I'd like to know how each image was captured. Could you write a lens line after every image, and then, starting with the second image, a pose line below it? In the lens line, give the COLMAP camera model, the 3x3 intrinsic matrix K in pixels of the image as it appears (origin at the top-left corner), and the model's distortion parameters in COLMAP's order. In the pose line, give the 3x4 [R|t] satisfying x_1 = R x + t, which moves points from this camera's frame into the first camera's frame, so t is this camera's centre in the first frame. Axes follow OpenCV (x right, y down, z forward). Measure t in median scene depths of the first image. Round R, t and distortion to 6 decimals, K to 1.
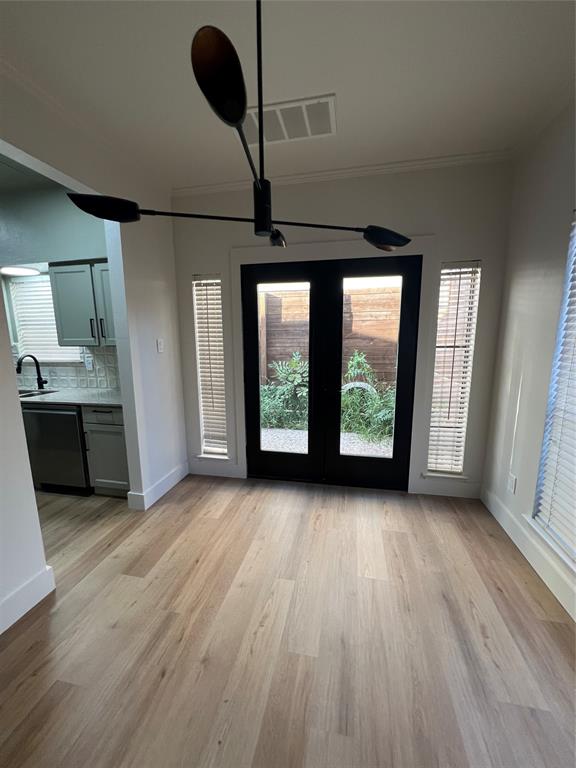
lens RADIAL K [[307.1, 0, 284.7], [0, 307.1, 386.6], [0, 0, 1]] dist [-0.001455, 0.000148]
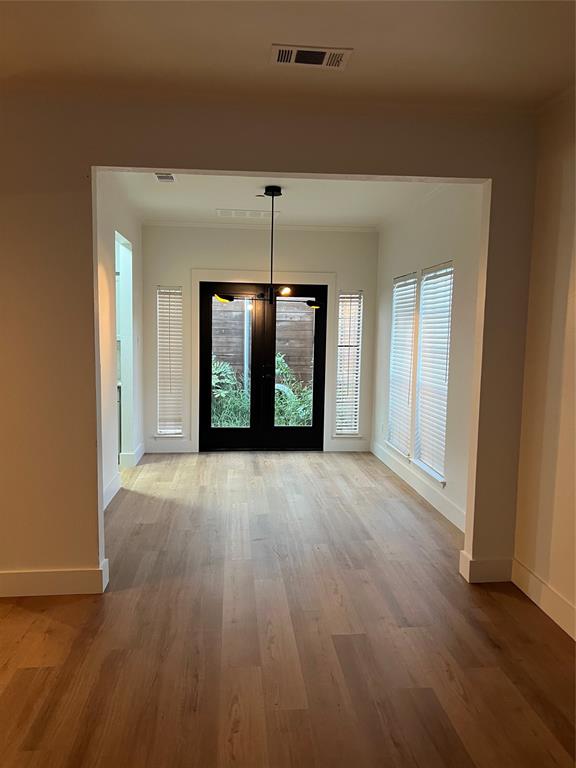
lens RADIAL K [[574.2, 0, 288.5], [0, 574.2, 384.7], [0, 0, 1]] dist [0.035316, -0.038142]
pose [[0.951011, -0.002298, 0.309149, -0.536825], [0.025120, 0.997241, -0.069859, 0.222509], [-0.308136, 0.074203, 0.948444, -1.400998]]
